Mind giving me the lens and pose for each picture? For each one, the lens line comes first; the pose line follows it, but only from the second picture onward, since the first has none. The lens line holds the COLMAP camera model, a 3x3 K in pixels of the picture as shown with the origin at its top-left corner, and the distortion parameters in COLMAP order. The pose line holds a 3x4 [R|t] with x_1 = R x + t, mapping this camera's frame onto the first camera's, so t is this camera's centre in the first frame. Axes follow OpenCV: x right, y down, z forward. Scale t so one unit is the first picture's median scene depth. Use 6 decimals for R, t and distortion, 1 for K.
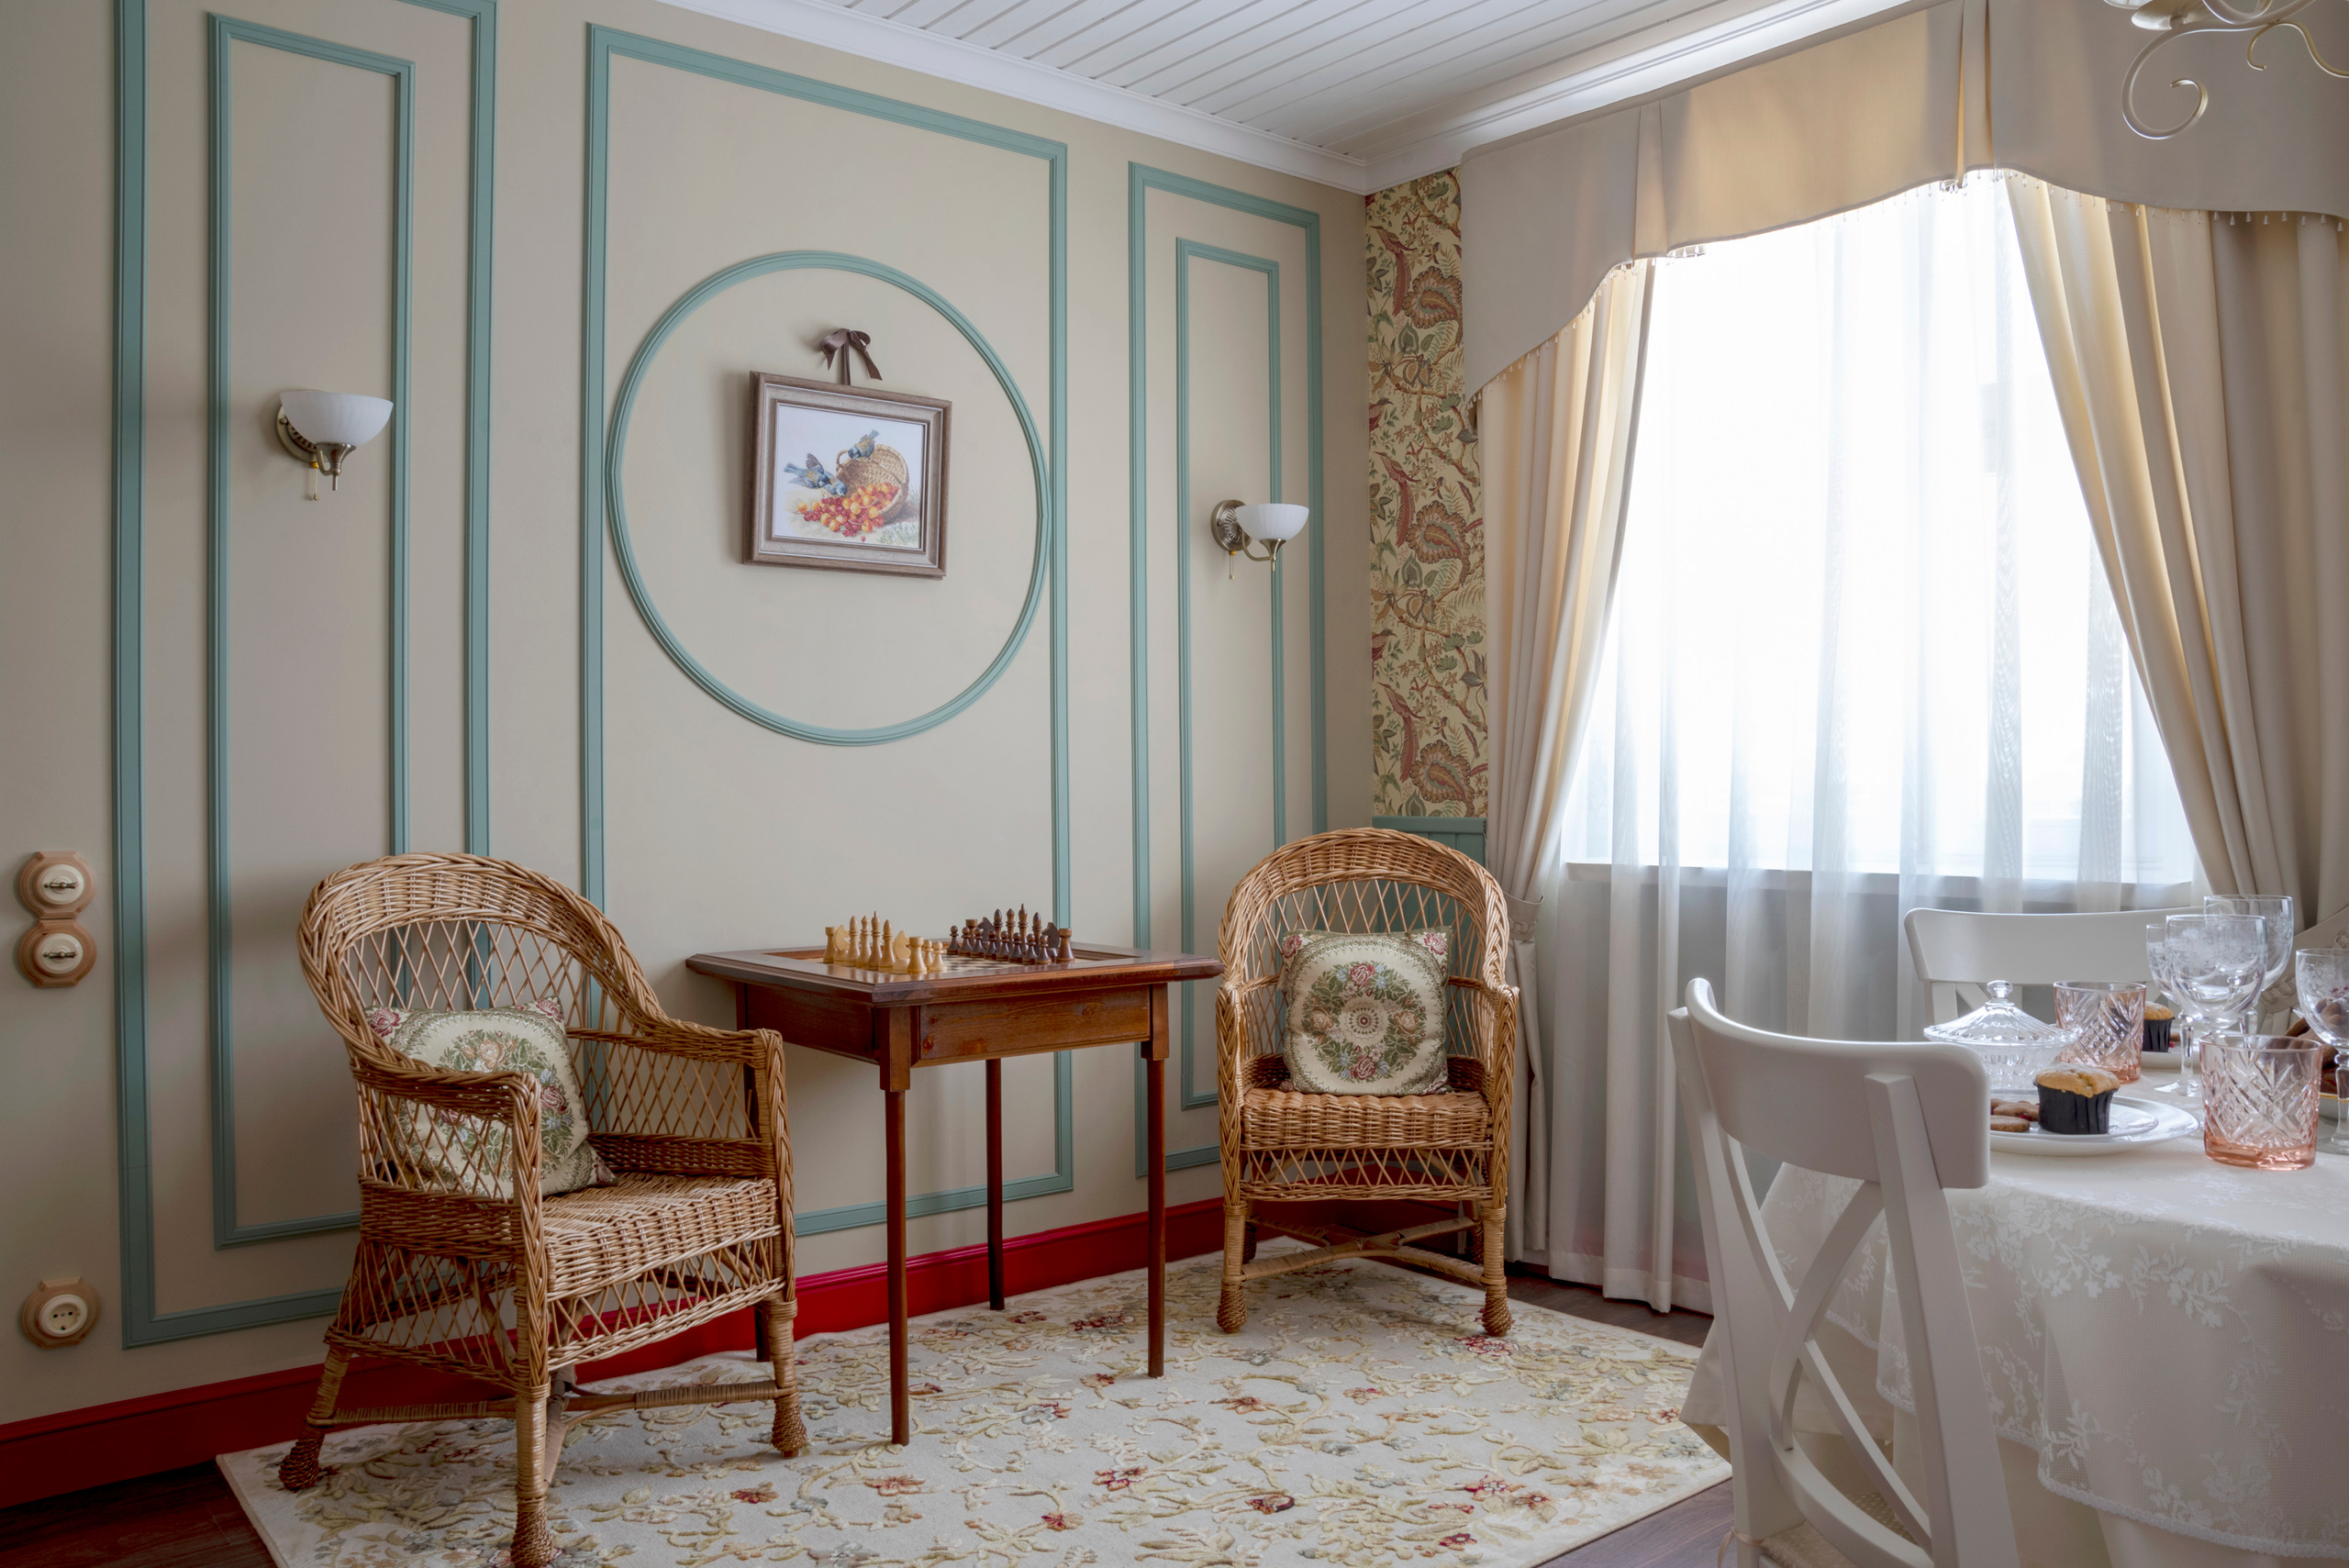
lens RADIAL K [[1825.1, 0, 1174.5], [0, 1825.1, 784.0], [0, 0, 1]] dist [-0.049985, 0.003808]
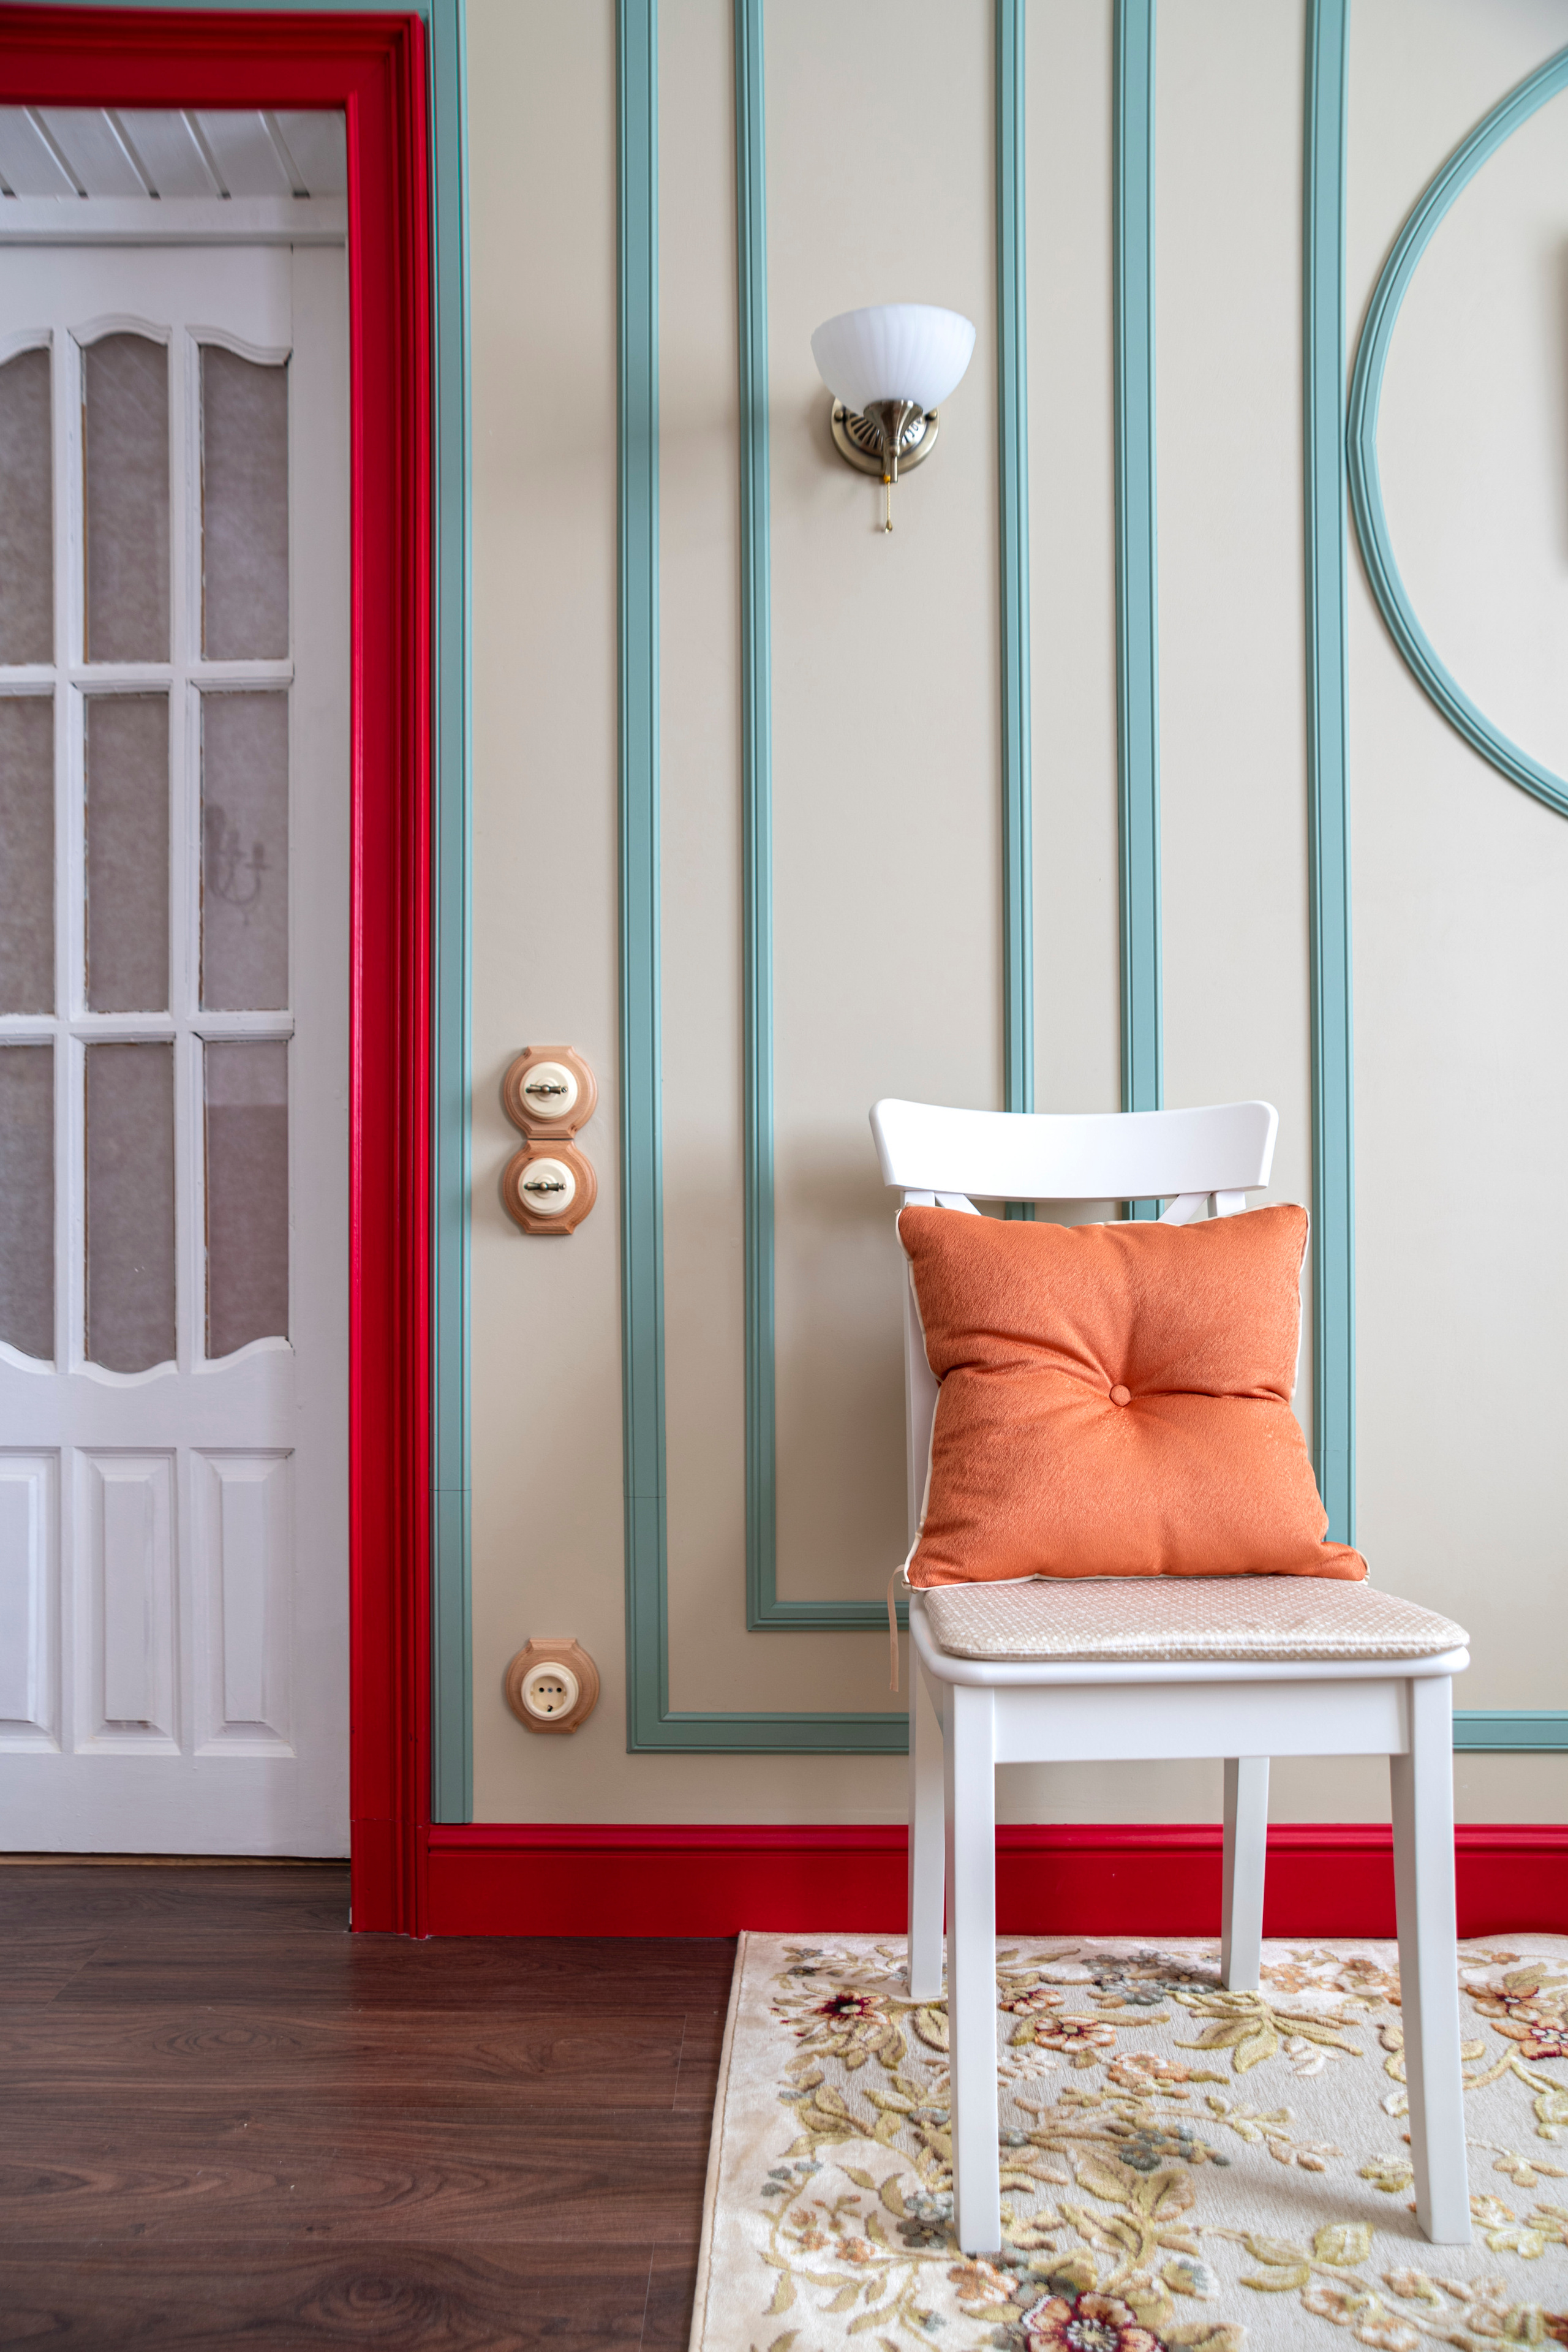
lens RADIAL K [[1650.4, 0, 780.8], [0, 1650.4, 1242.8], [0, 0, 1]] dist [-0.003340, 0.002791]
pose [[0.765806, -0.003268, -0.643064, -0.121725], [-0.000769, 0.999982, -0.005998, 0.119841], [0.643071, 0.005087, 0.765789, 0.544143]]
